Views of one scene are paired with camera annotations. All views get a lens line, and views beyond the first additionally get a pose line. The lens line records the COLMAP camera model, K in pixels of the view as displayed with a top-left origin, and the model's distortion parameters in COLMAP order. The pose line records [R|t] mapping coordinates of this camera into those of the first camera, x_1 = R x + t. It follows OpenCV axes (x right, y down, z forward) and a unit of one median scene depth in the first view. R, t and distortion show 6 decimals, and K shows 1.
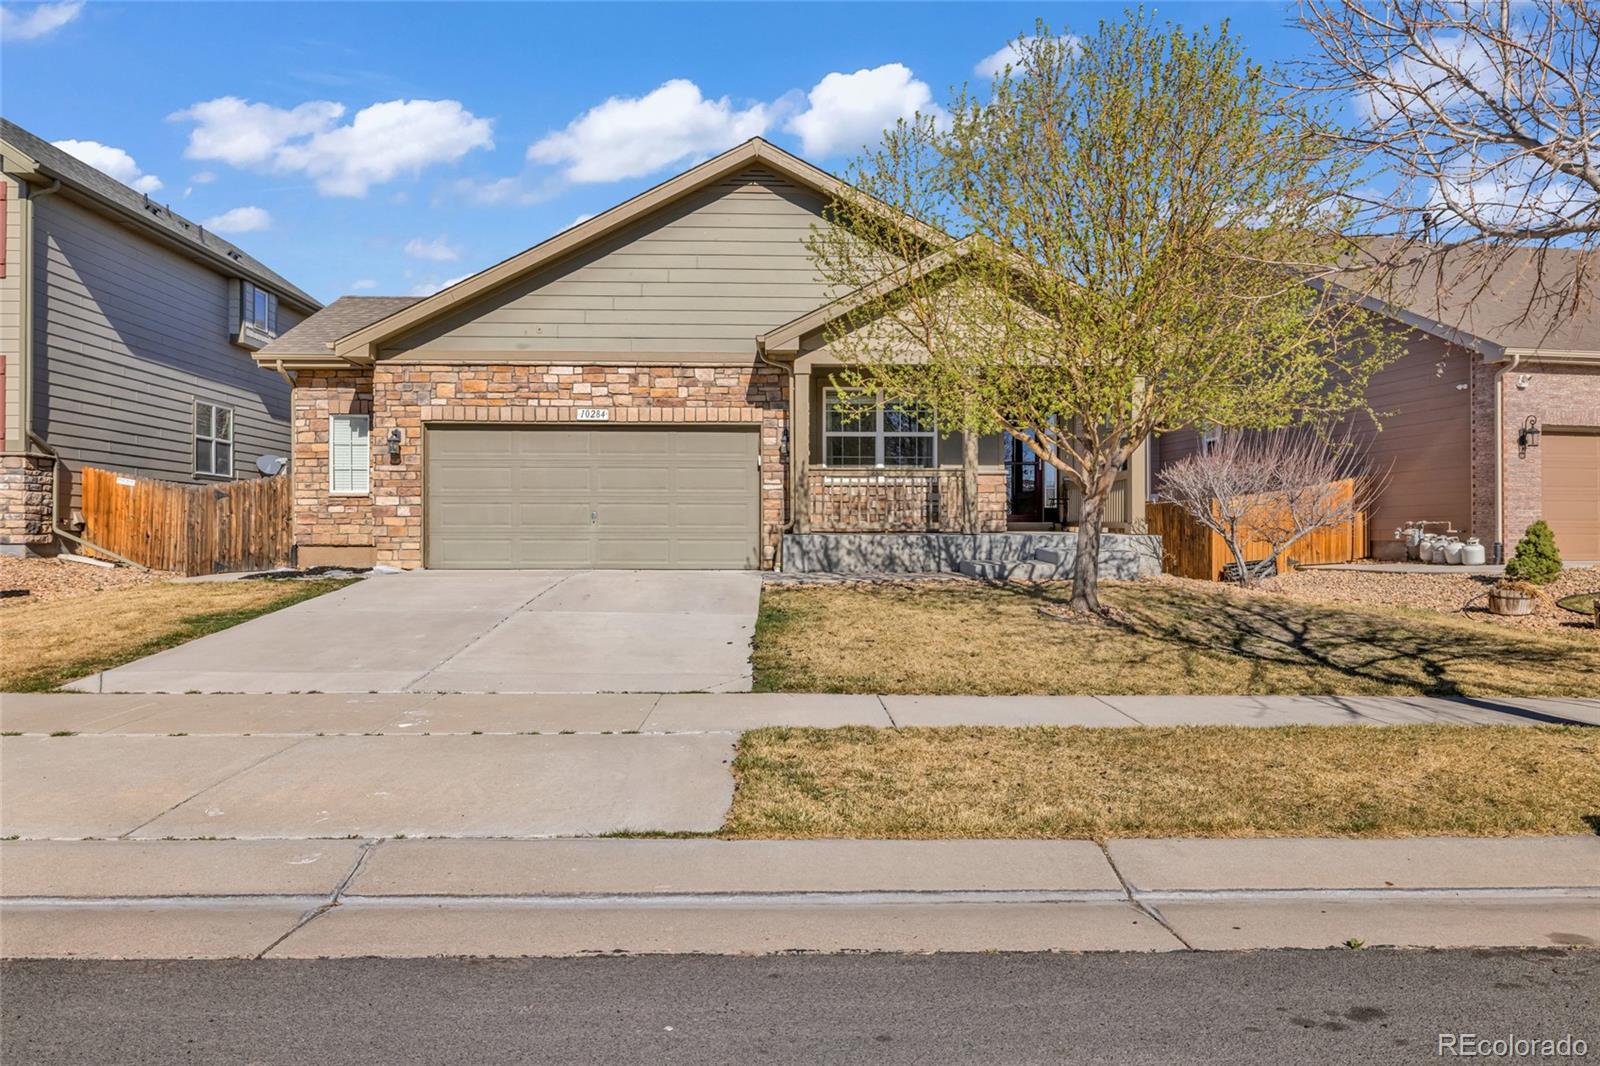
lens RADIAL K [[1015.6, 0, 798.7], [0, 1015.6, 543.1], [0, 0, 1]] dist [-0.006866, -0.004759]
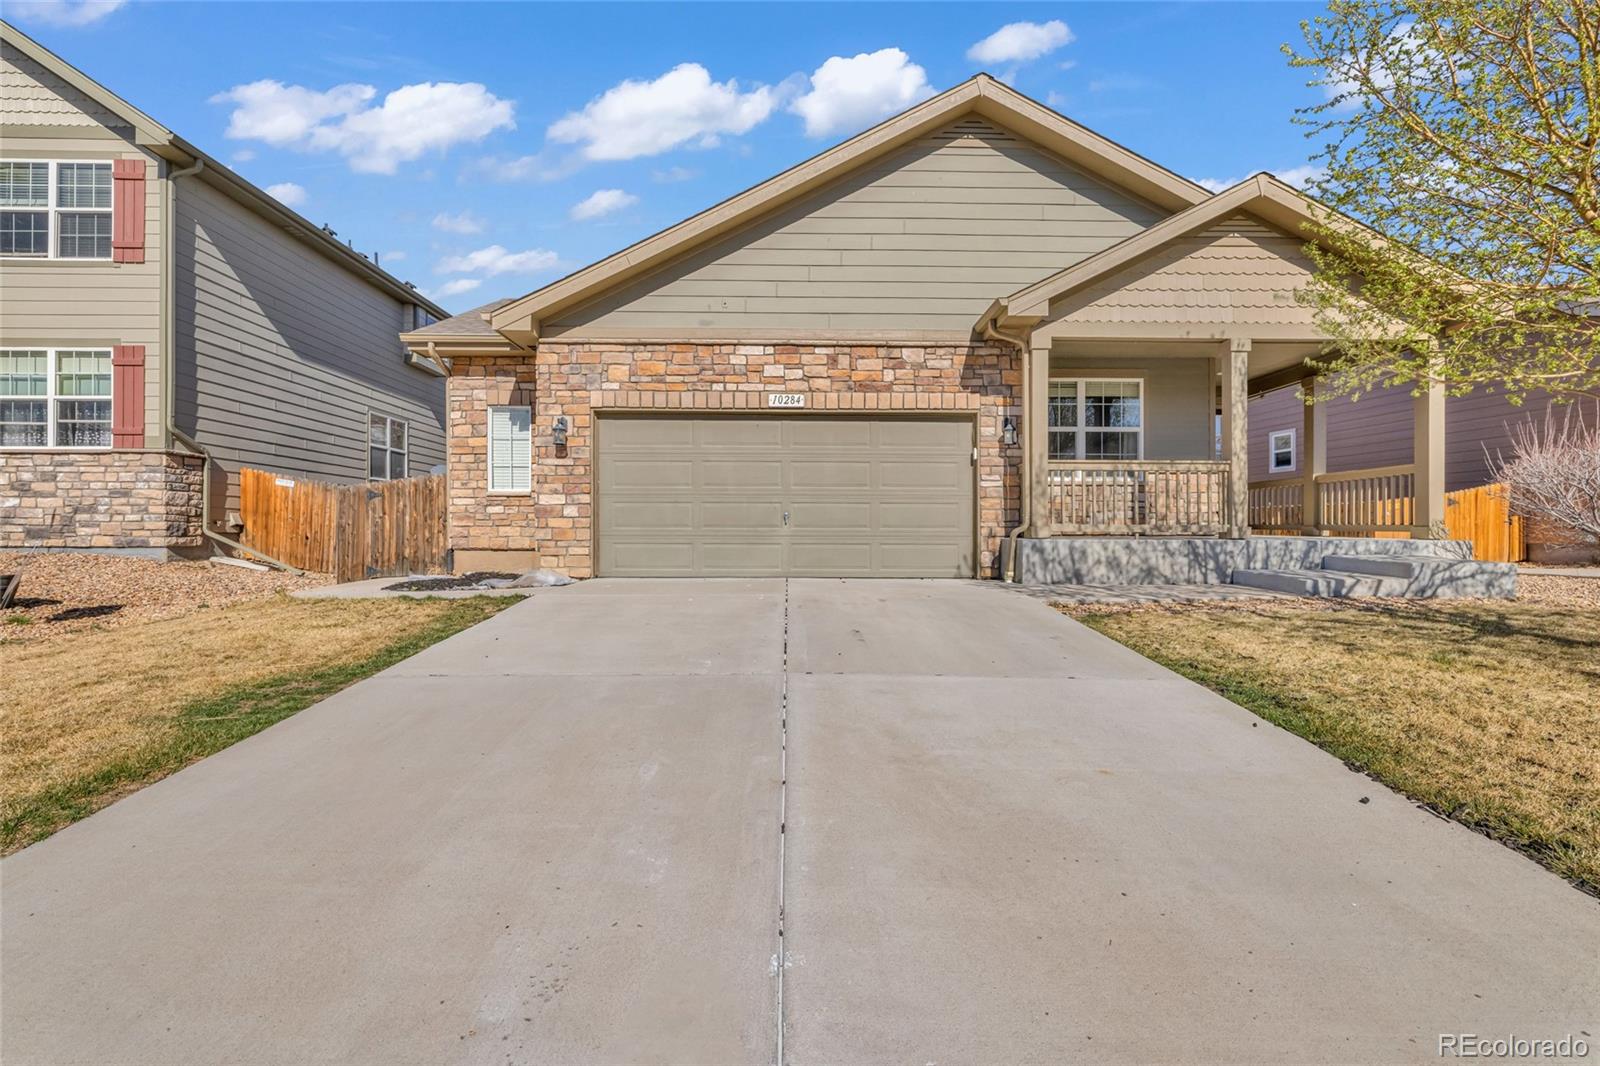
lens RADIAL K [[675.5, 0, 794.1], [0, 675.5, 540.0], [0, 0, 1]] dist [0.001385, 0.000629]
pose [[0.999688, 0.001670, -0.024913, -0.180469], [-0.001612, 0.999996, 0.002329, -0.008609], [0.024917, -0.002288, 0.999687, 0.418462]]
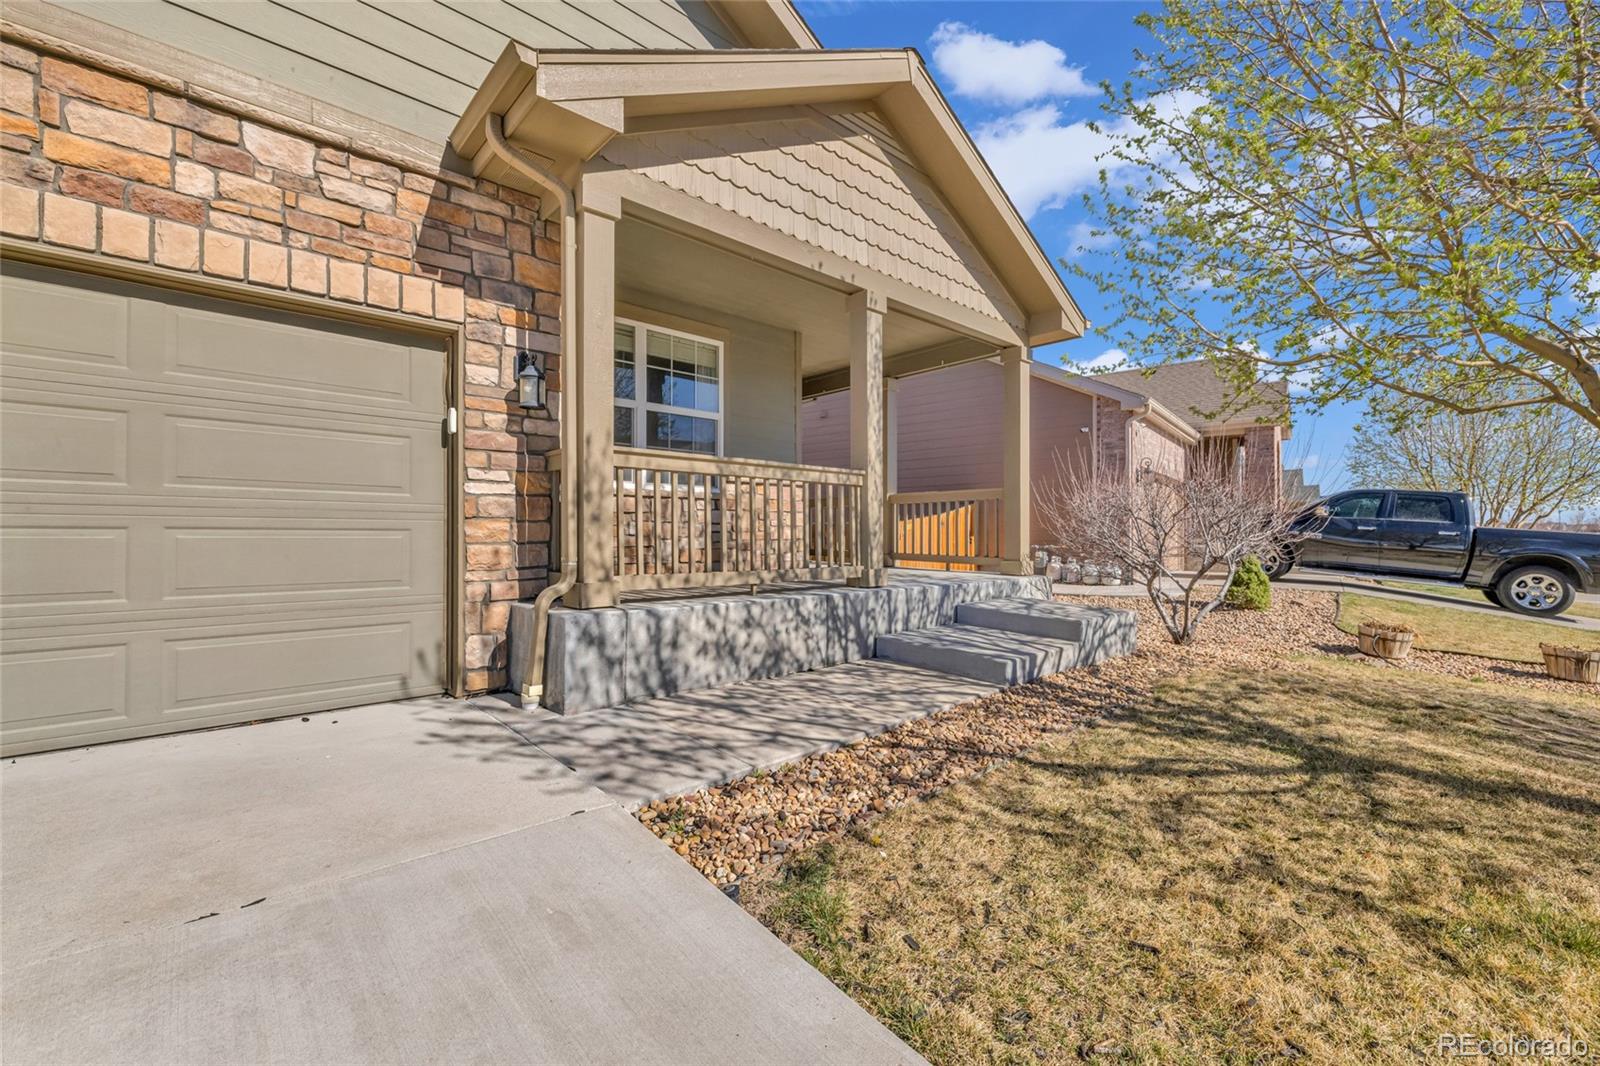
lens RADIAL K [[675.5, 0, 796.4], [0, 675.5, 526.0], [0, 0, 1]] dist [0.001385, 0.000629]
pose [[0.767340, 0.010126, 0.641161, -0.104342], [-0.001506, 0.999901, -0.013990, -0.037435], [-0.641239, 0.009769, 0.767279, 0.718048]]
